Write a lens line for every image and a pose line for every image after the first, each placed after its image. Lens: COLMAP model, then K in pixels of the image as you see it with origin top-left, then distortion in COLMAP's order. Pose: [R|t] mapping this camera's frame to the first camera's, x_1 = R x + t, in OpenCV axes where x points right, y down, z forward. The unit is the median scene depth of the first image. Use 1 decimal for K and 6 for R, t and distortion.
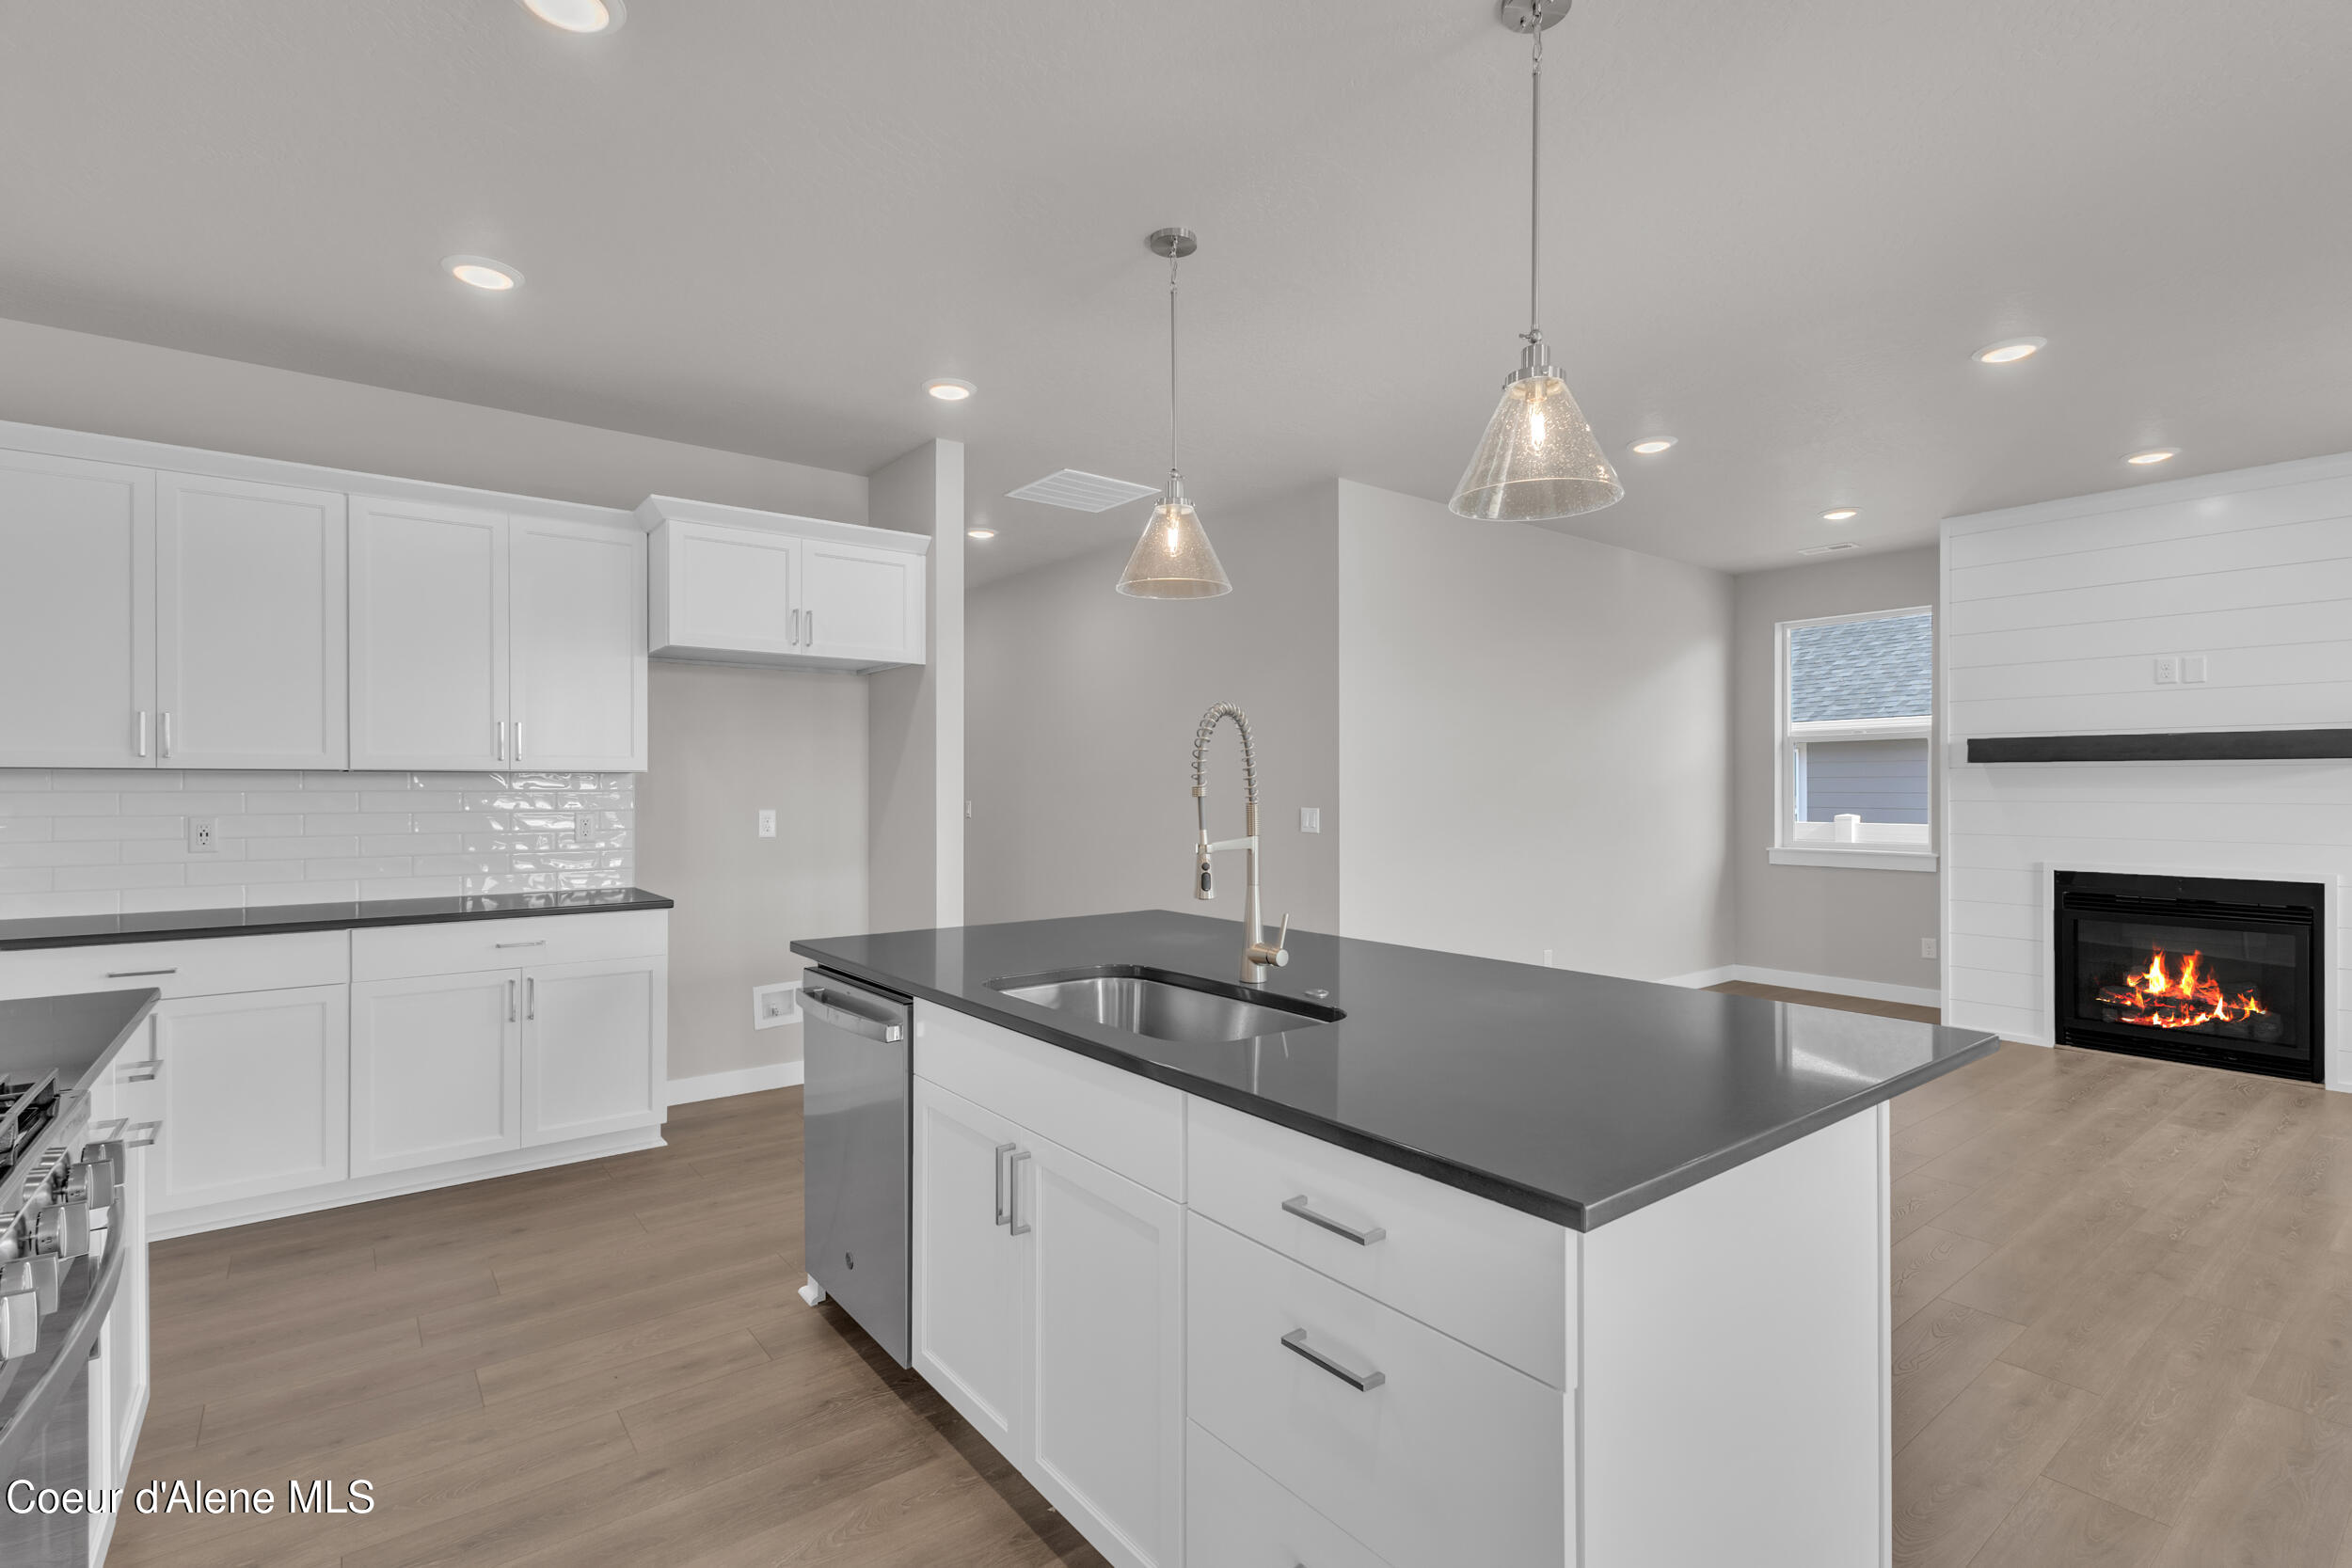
lens RADIAL K [[1085.5, 0, 1177.0], [0, 1085.5, 790.3], [0, 0, 1]] dist [0.011574, -0.000878]
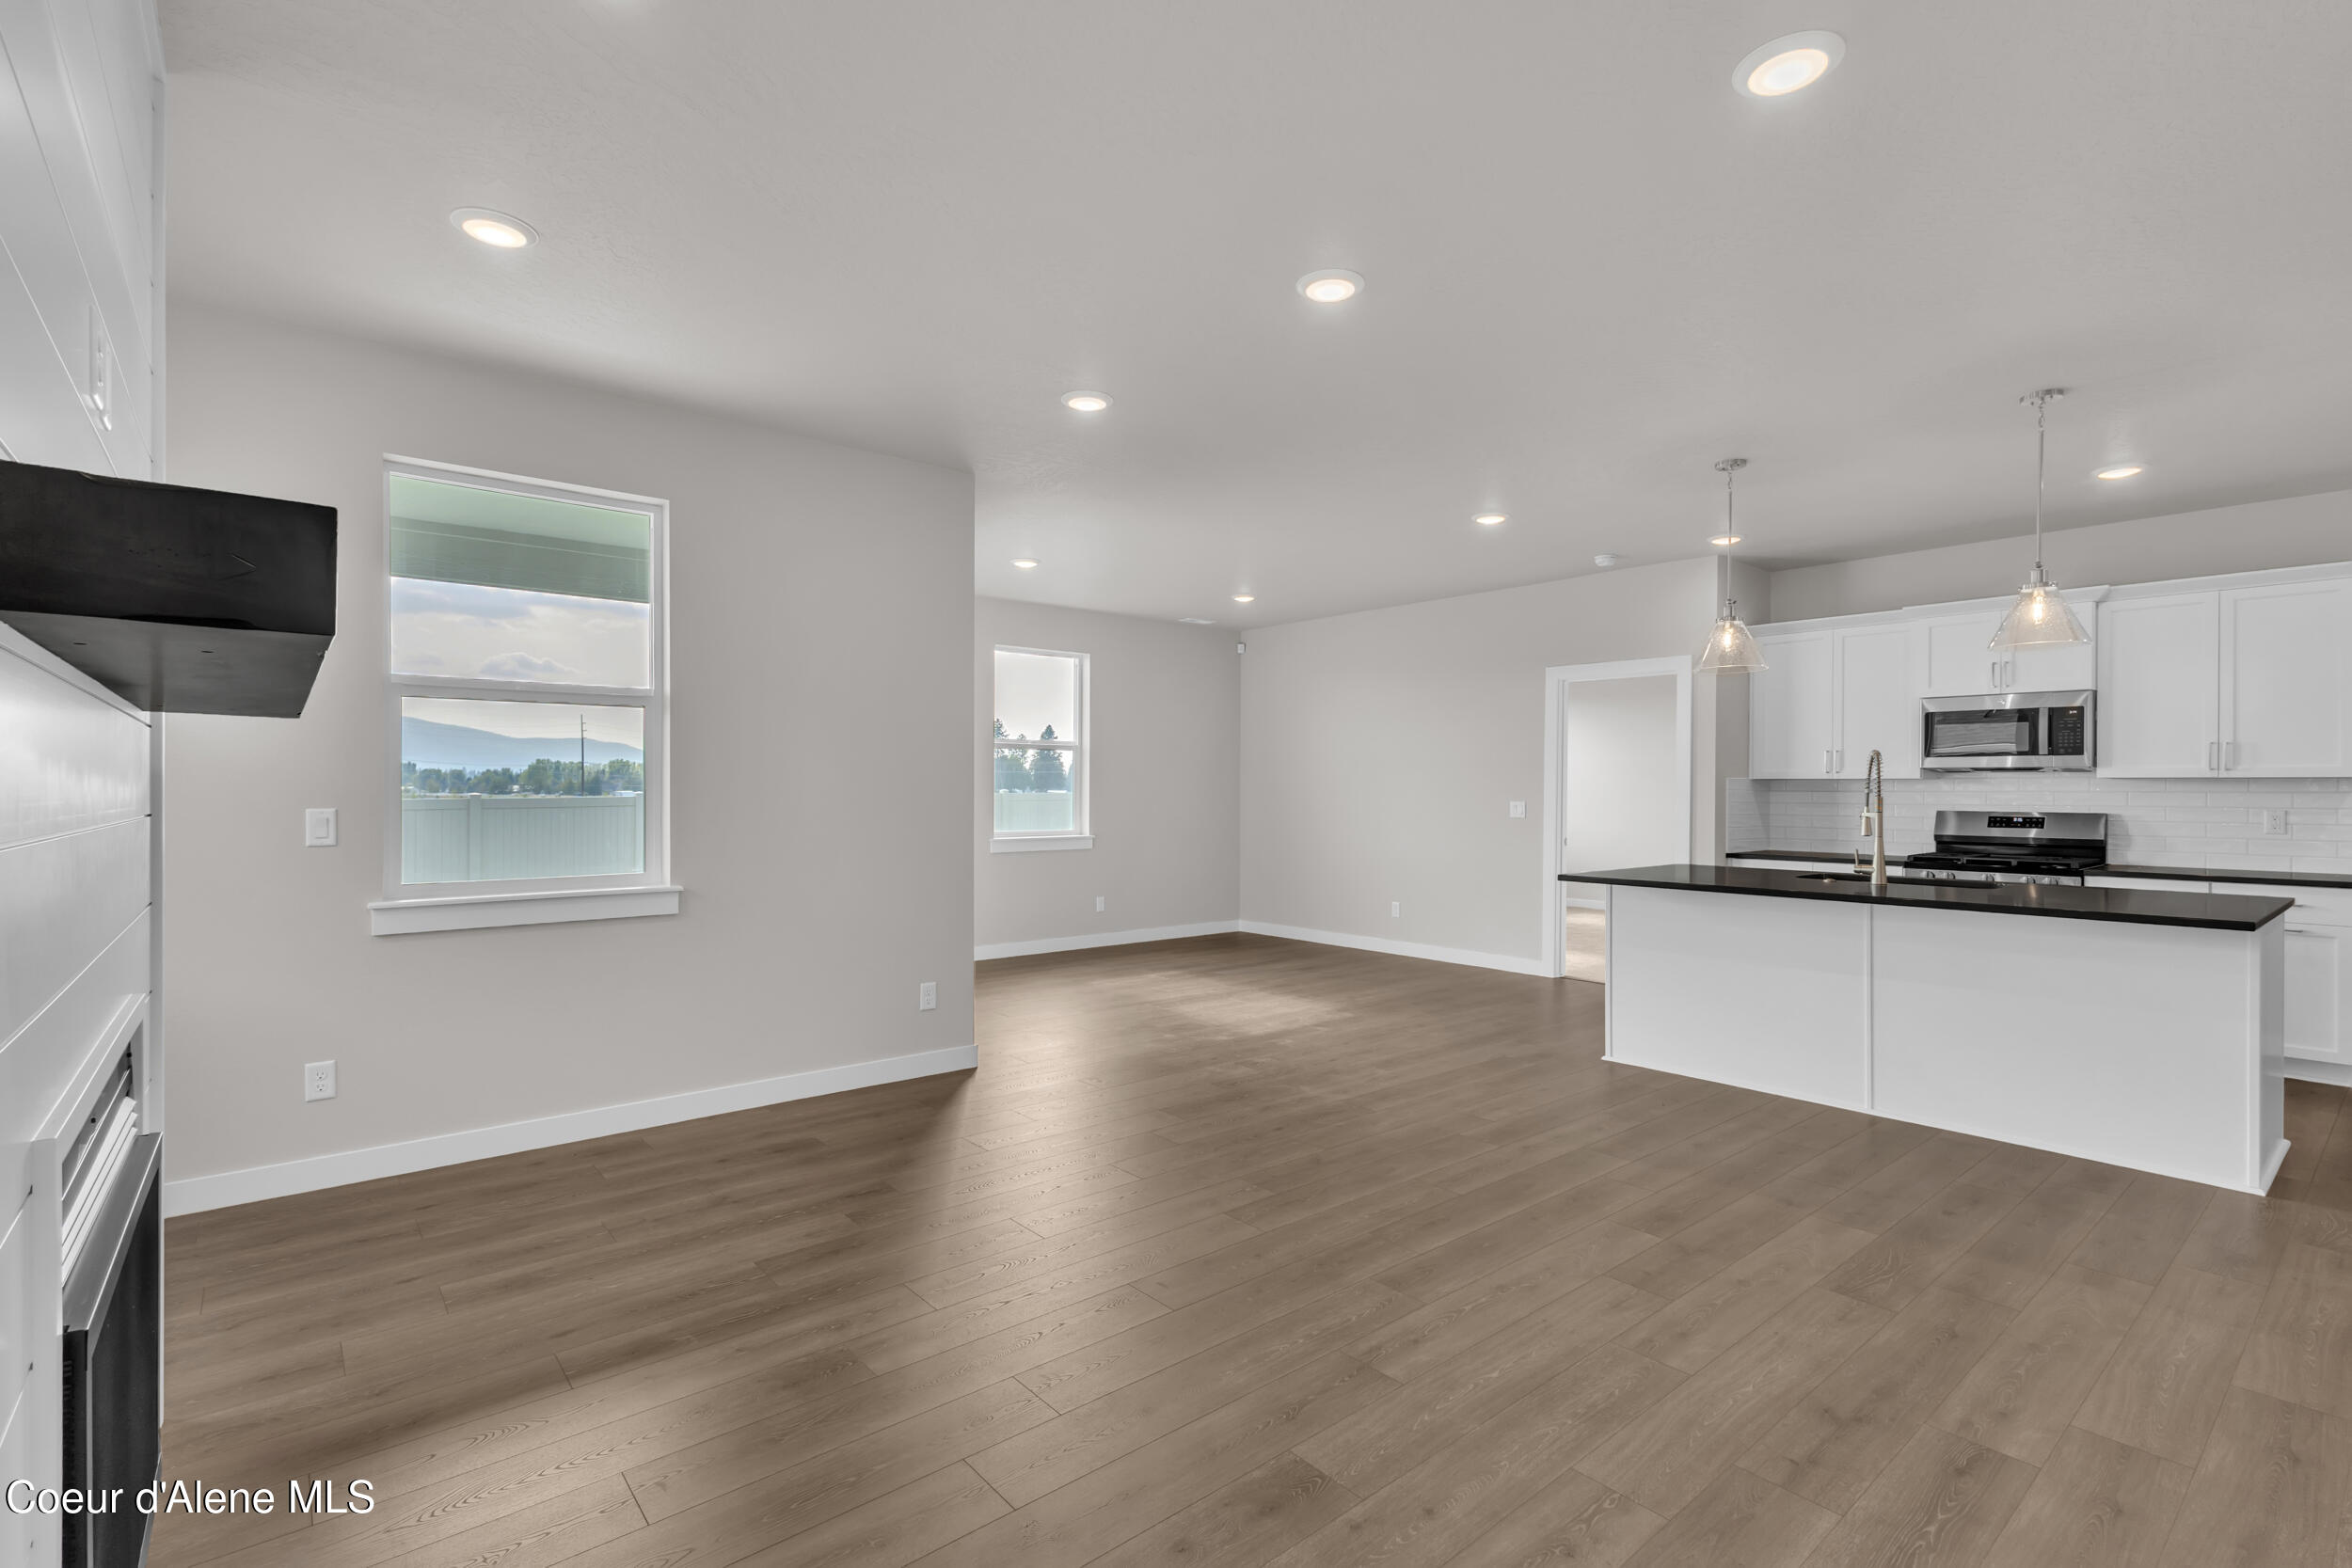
lens RADIAL K [[1077.6, 0, 1179.9], [0, 1077.6, 778.3], [0, 0, 1]] dist [0.009421, -0.000481]
pose [[-0.999204, -0.003144, -0.039778, 0.656553], [-0.002735, 0.999943, -0.010342, 0.001378], [0.039808, -0.010225, -0.999155, 1.340030]]
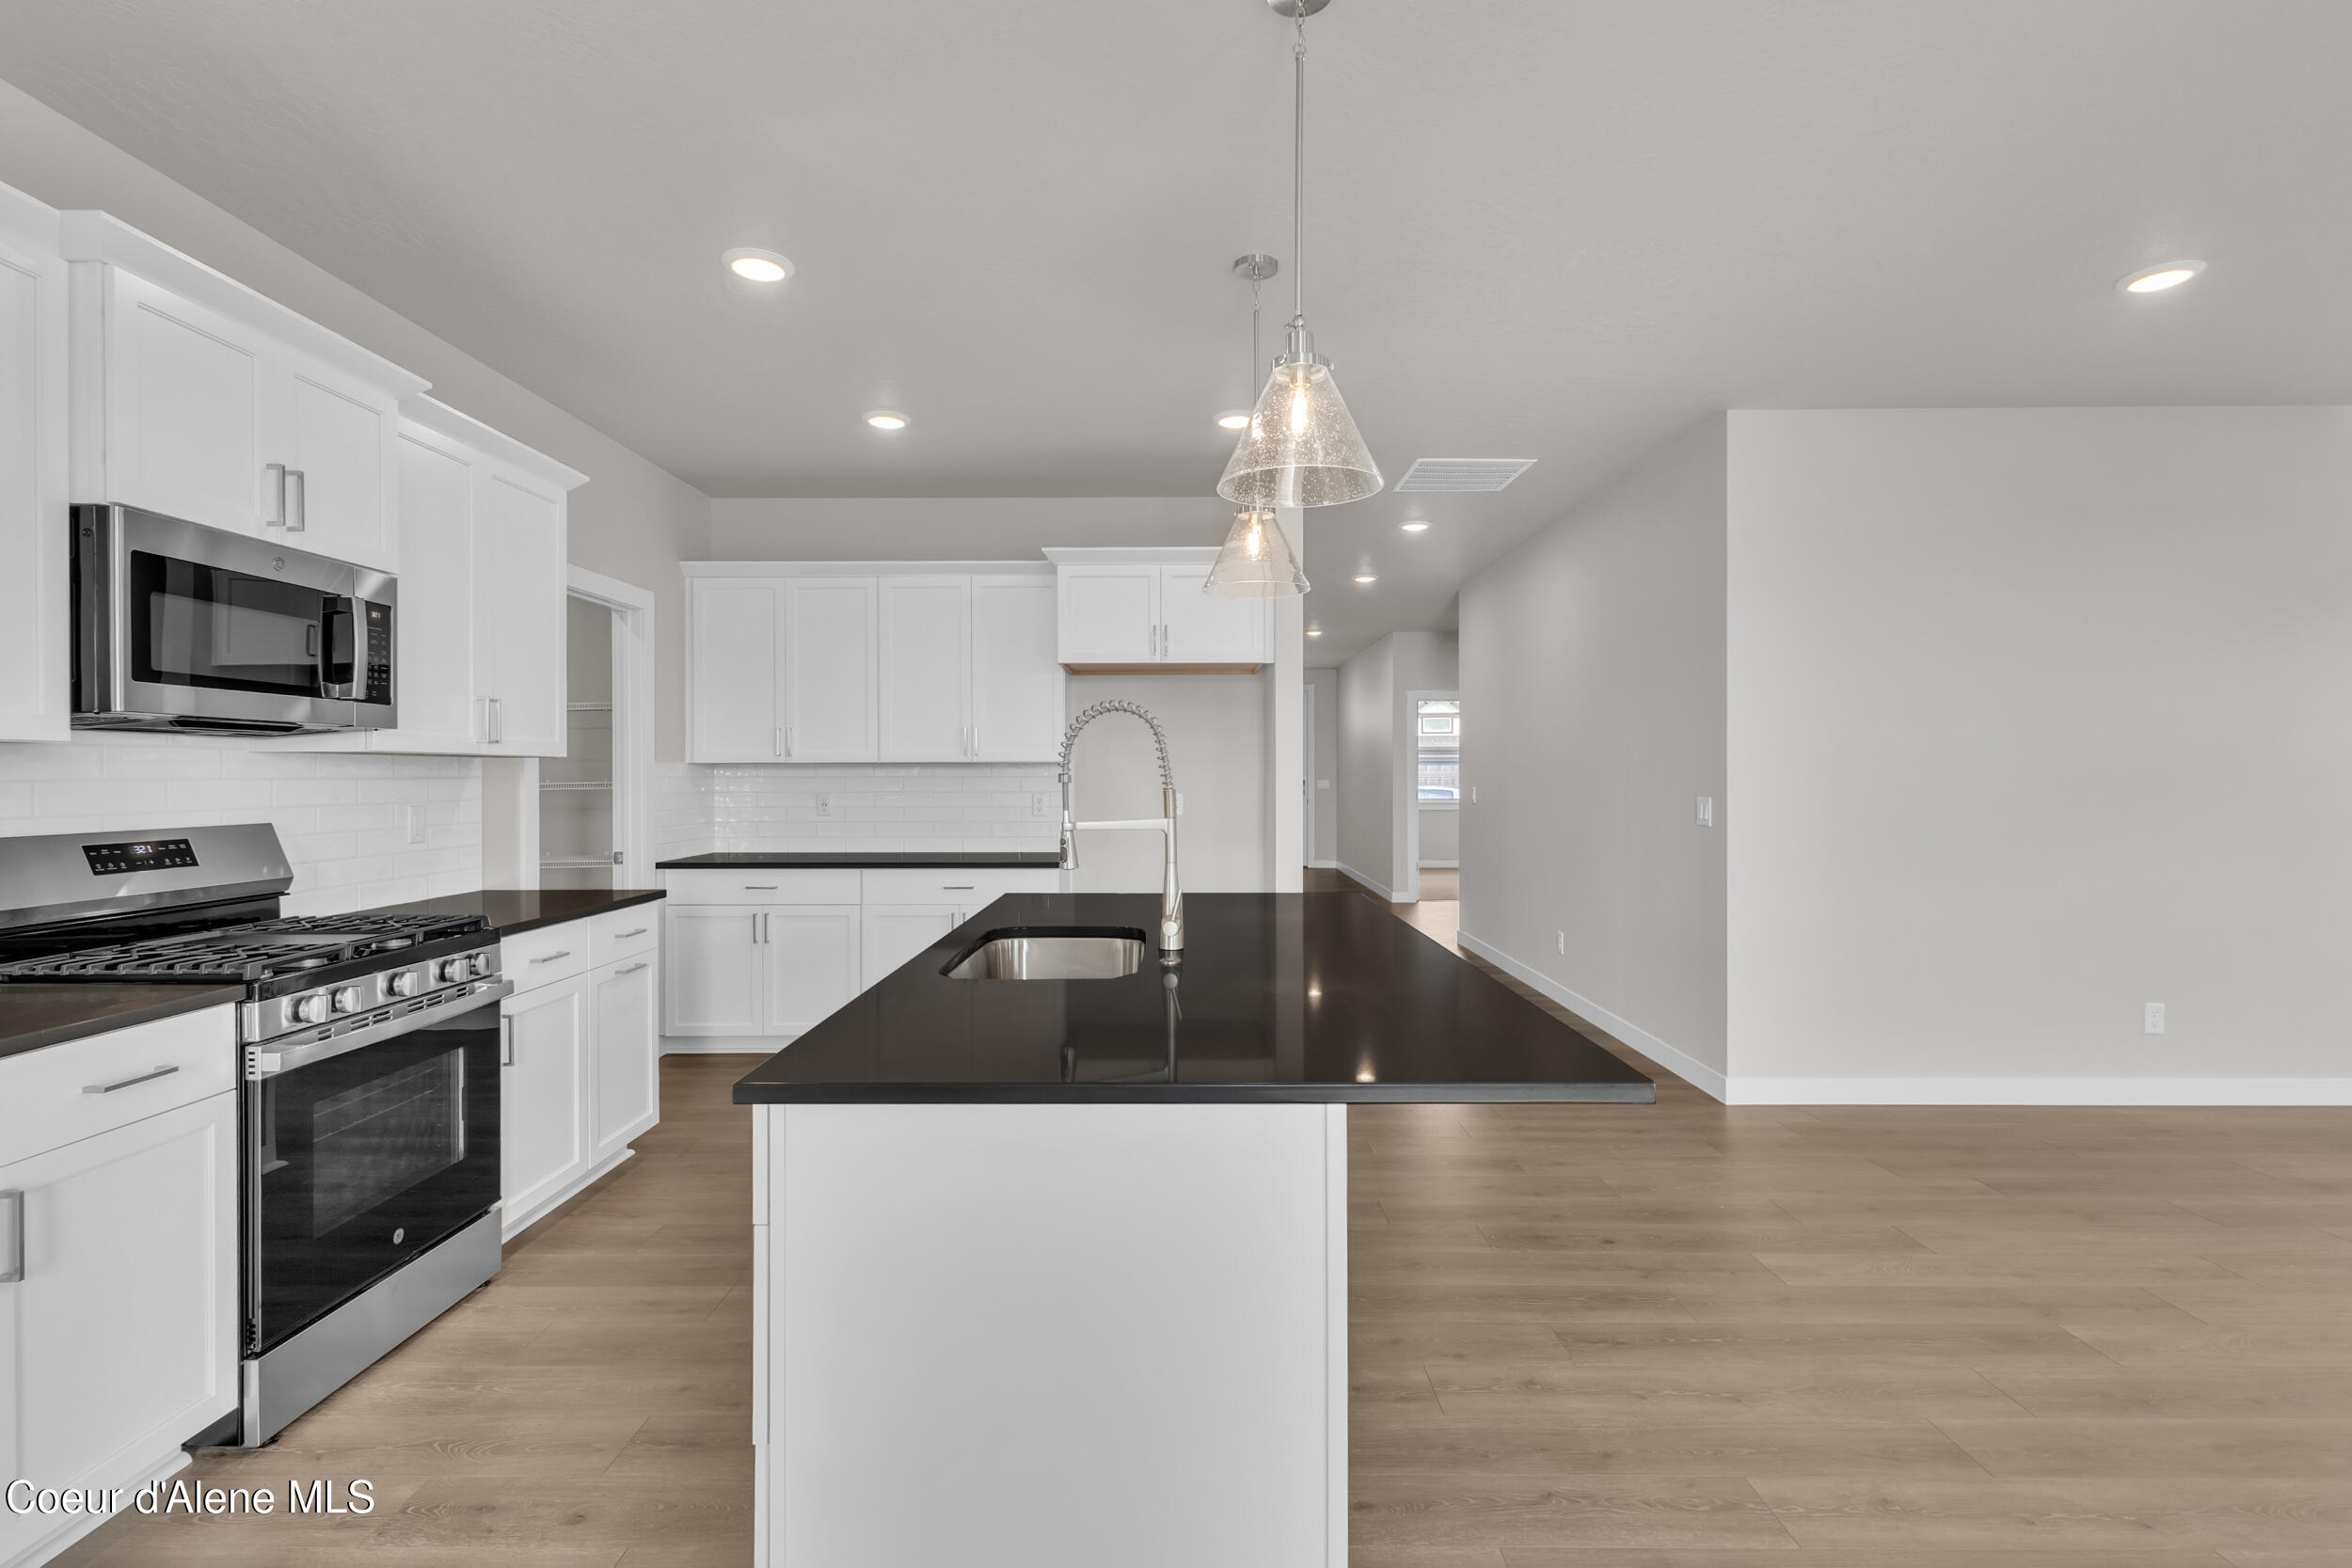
lens RADIAL K [[1093.7, 0, 1176.0], [0, 1093.7, 784.0], [0, 0, 1]] dist [0.016050, -0.007097]
pose [[0.785637, 0.004412, -0.618672, 0.344992], [0.000445, 0.999970, 0.007695, -0.000520], [0.618688, -0.006321, 0.785611, 0.055777]]
